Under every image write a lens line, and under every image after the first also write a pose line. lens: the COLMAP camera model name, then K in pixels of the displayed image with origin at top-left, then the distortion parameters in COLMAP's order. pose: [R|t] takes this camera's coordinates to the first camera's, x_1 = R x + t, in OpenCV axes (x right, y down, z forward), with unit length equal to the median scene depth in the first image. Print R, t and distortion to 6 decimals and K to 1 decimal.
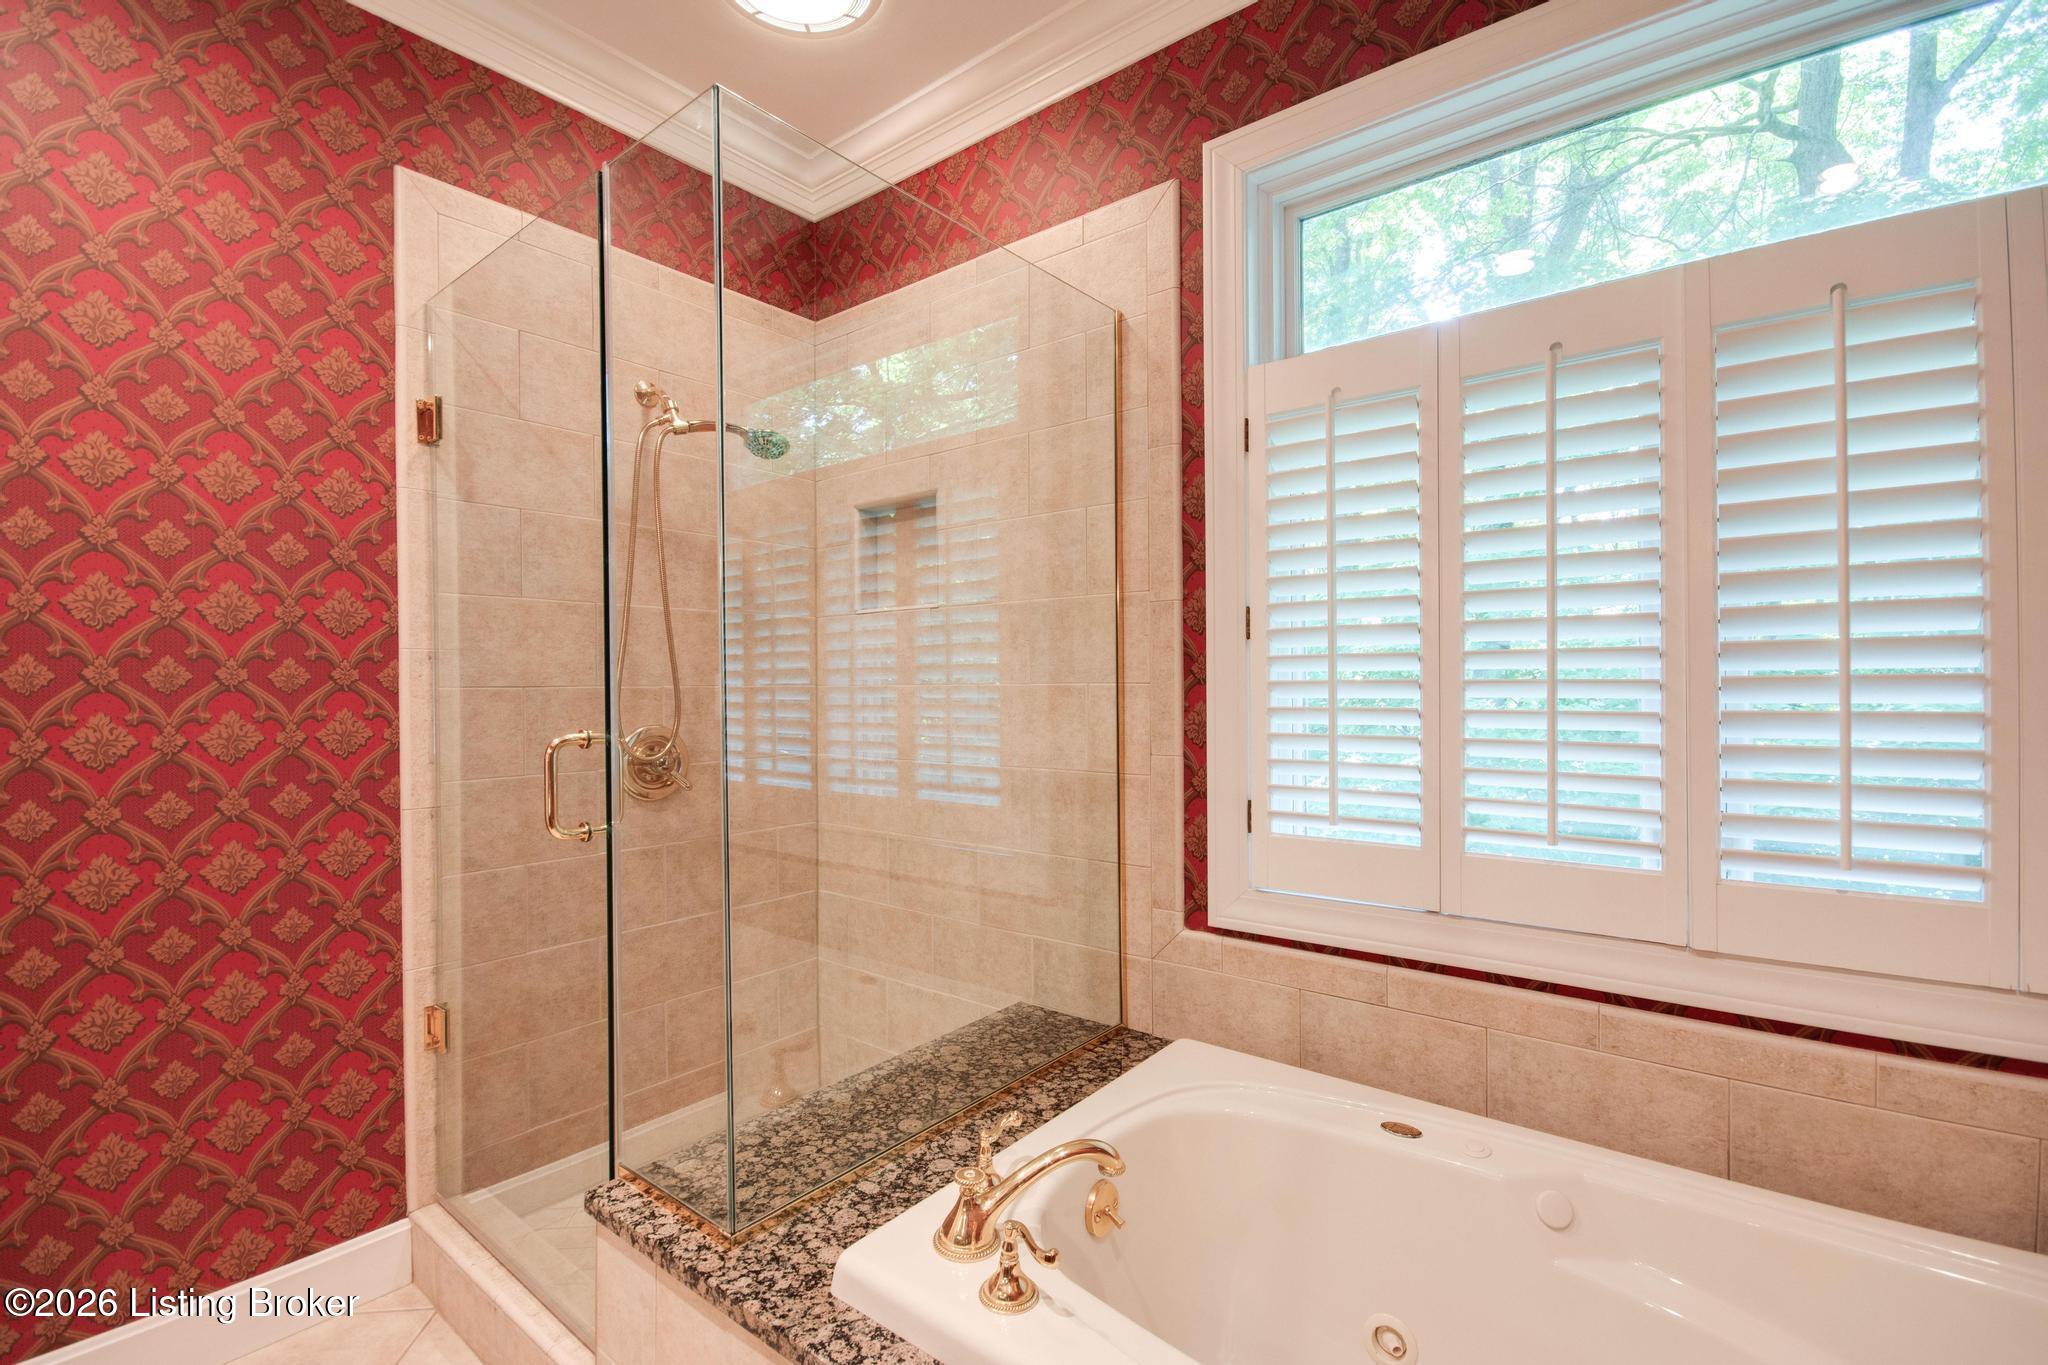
lens RADIAL K [[864.8, 0, 1015.1], [0, 864.8, 689.7], [0, 0, 1]] dist [0.010471, -0.008518]
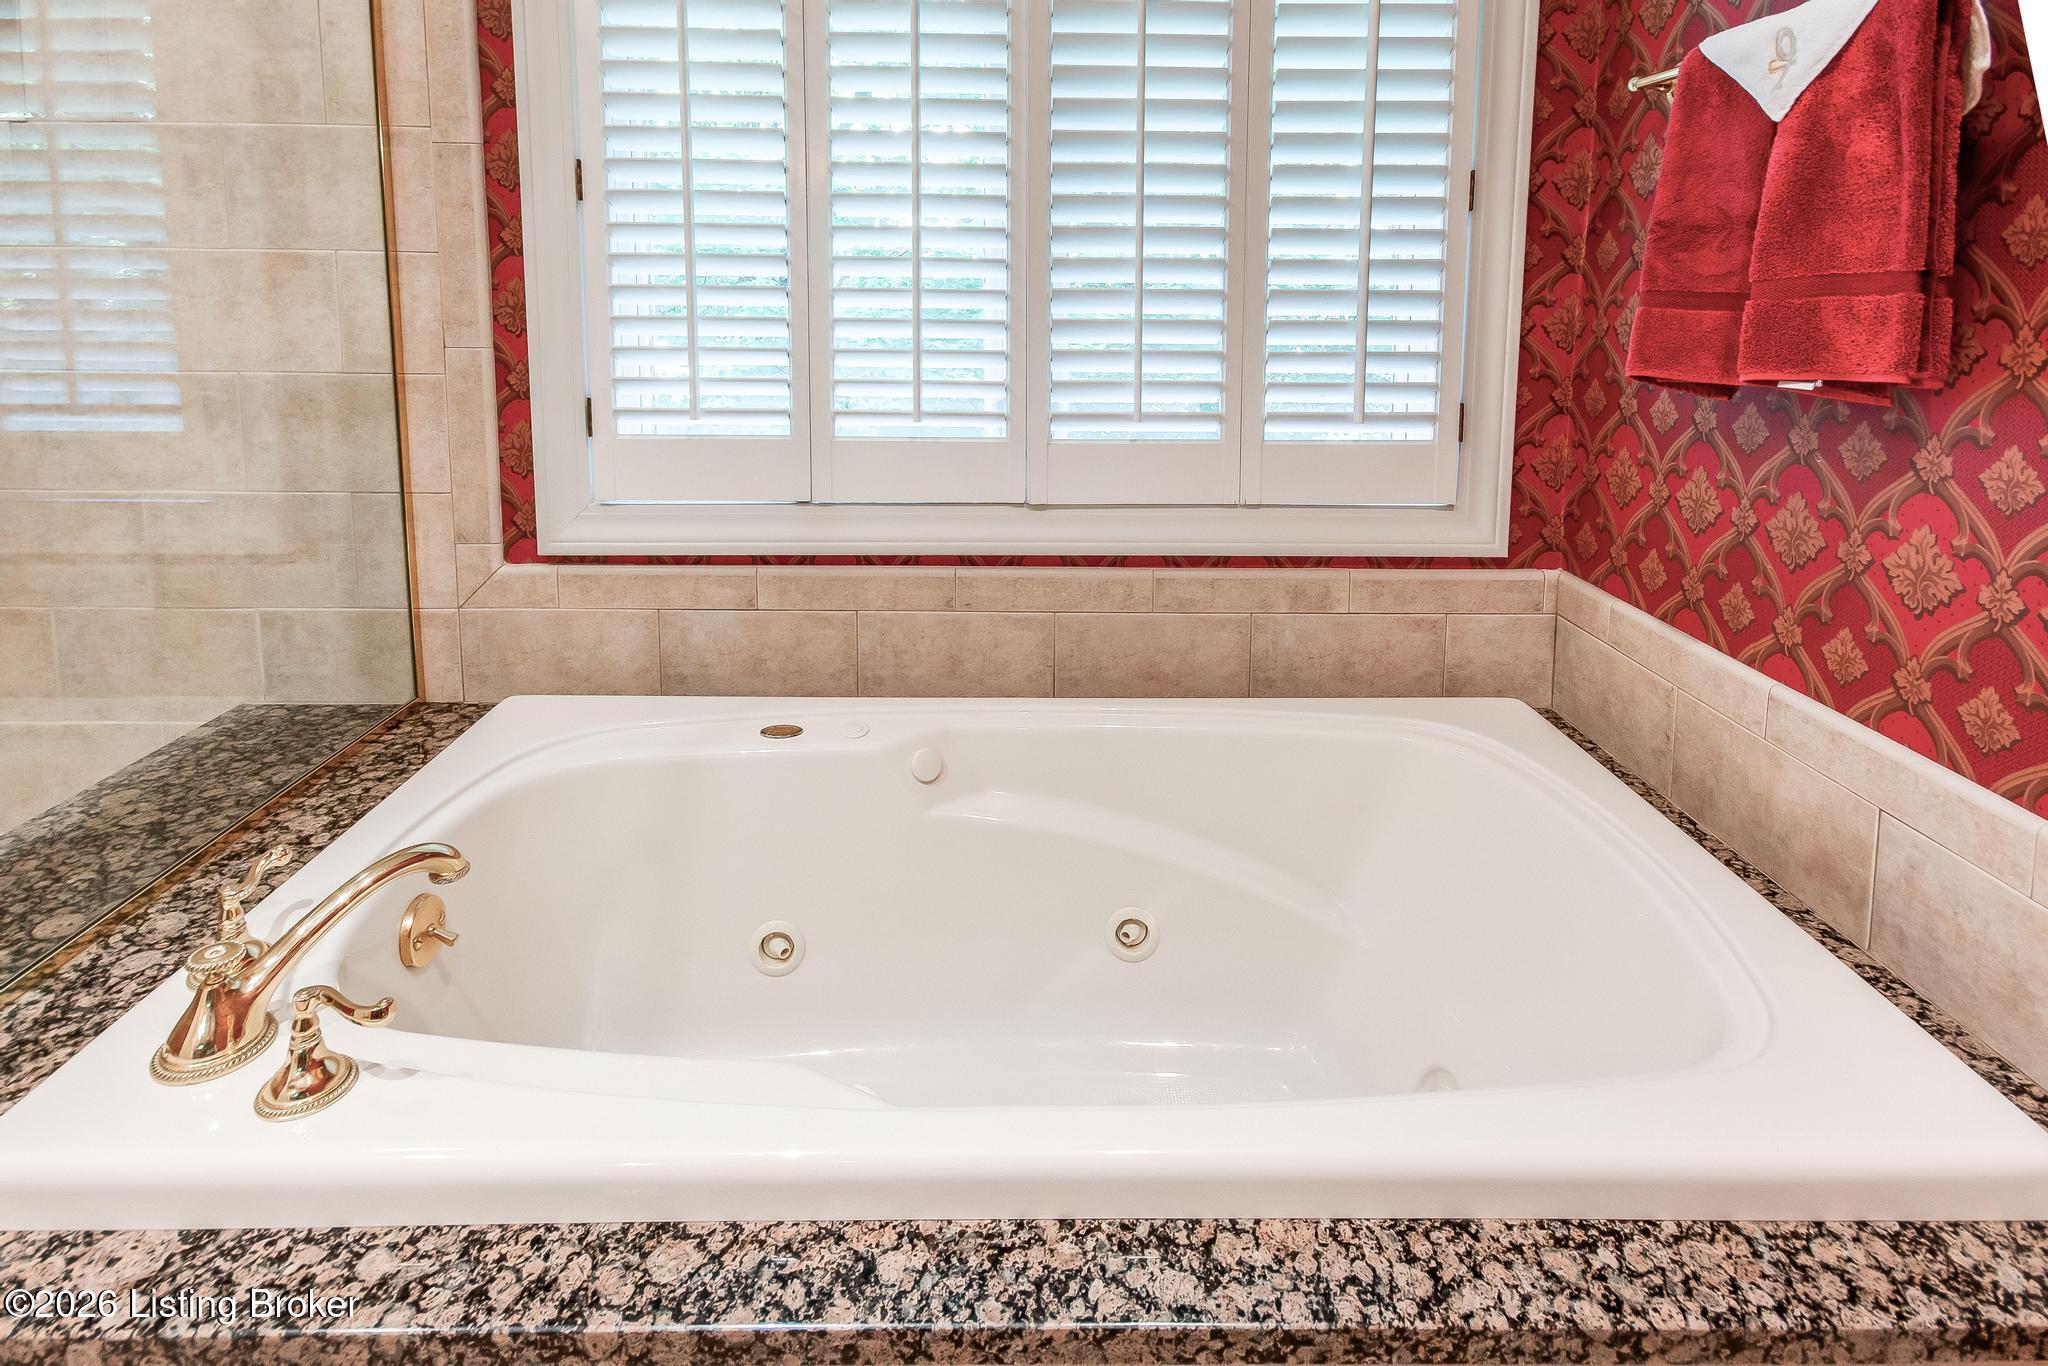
lens RADIAL K [[864.8, 0, 1015.1], [0, 864.8, 690.2], [0, 0, 1]] dist [0.010471, -0.008518]
pose [[0.794587, -0.233962, 0.560262, 0.102811], [-0.011645, 0.916731, 0.399335, 0.070743], [-0.607039, -0.323831, 0.725698, 0.142148]]
